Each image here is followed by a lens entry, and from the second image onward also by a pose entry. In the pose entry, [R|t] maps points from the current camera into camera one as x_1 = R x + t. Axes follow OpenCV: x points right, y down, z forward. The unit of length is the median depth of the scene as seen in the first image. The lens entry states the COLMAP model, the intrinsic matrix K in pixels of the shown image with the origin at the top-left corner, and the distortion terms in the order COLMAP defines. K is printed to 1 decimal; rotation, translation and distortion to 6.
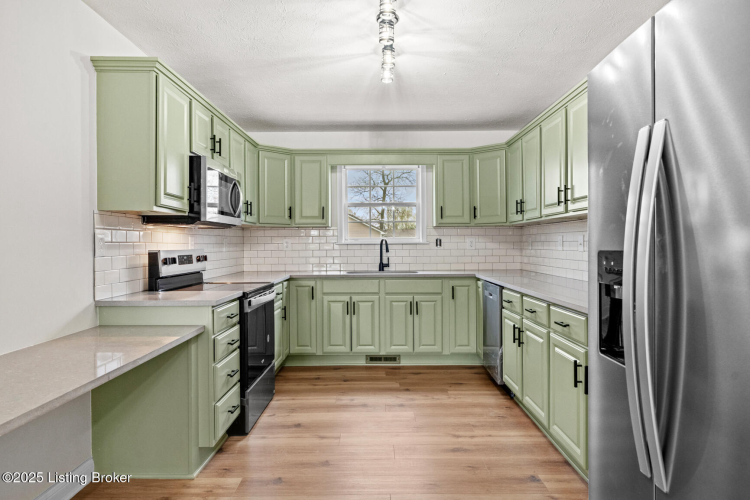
lens RADIAL K [[463.8, 0, 377.7], [0, 463.8, 247.6], [0, 0, 1]] dist [-0.002731, 0.000342]
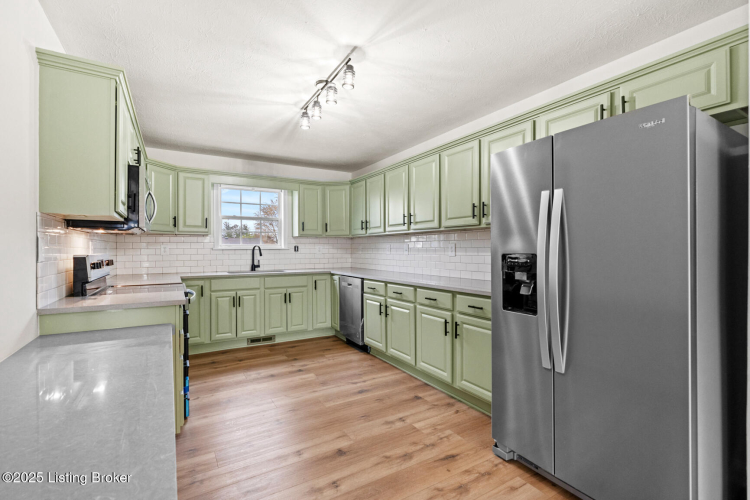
lens RADIAL K [[341.9, 0, 375.0], [0, 341.9, 250.0], [0, 0, 1]] dist [-0.000481, -0.000094]
pose [[0.859894, 0.003166, 0.510462, -0.245835], [0.000632, 0.999973, -0.007266, 0.000783], [-0.510471, 0.006571, 0.859870, 0.039464]]
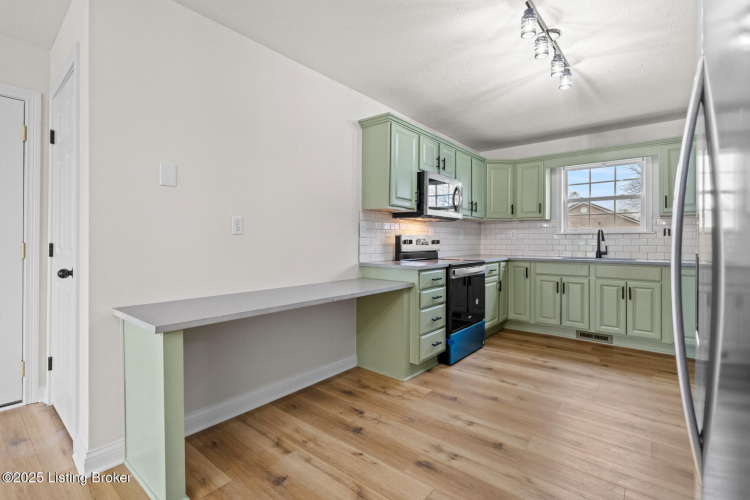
lens RADIAL K [[347.4, 0, 379.7], [0, 347.4, 240.6], [0, 0, 1]] dist [-0.000661, -0.000099]
pose [[0.776847, 0.007636, -0.629643, 0.165693], [-0.012462, 0.999917, -0.003249, 0.023813], [0.629566, 0.010371, 0.776877, 0.033068]]
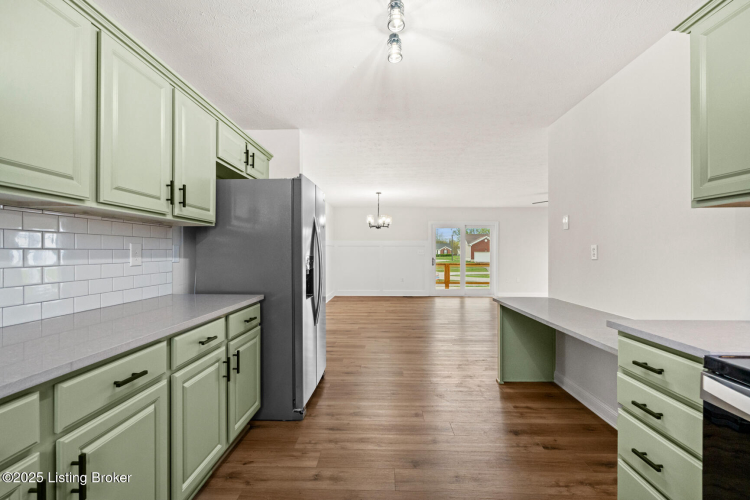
lens RADIAL K [[341.9, 0, 375.0], [0, 341.9, 250.0], [0, 0, 1]] dist [-0.000481, -0.000094]
pose [[-0.999403, 0.004518, 0.034249, 0.027082], [0.004514, 0.999990, -0.000214, -0.008336], [-0.034250, -0.000060, -0.999413, 1.059082]]
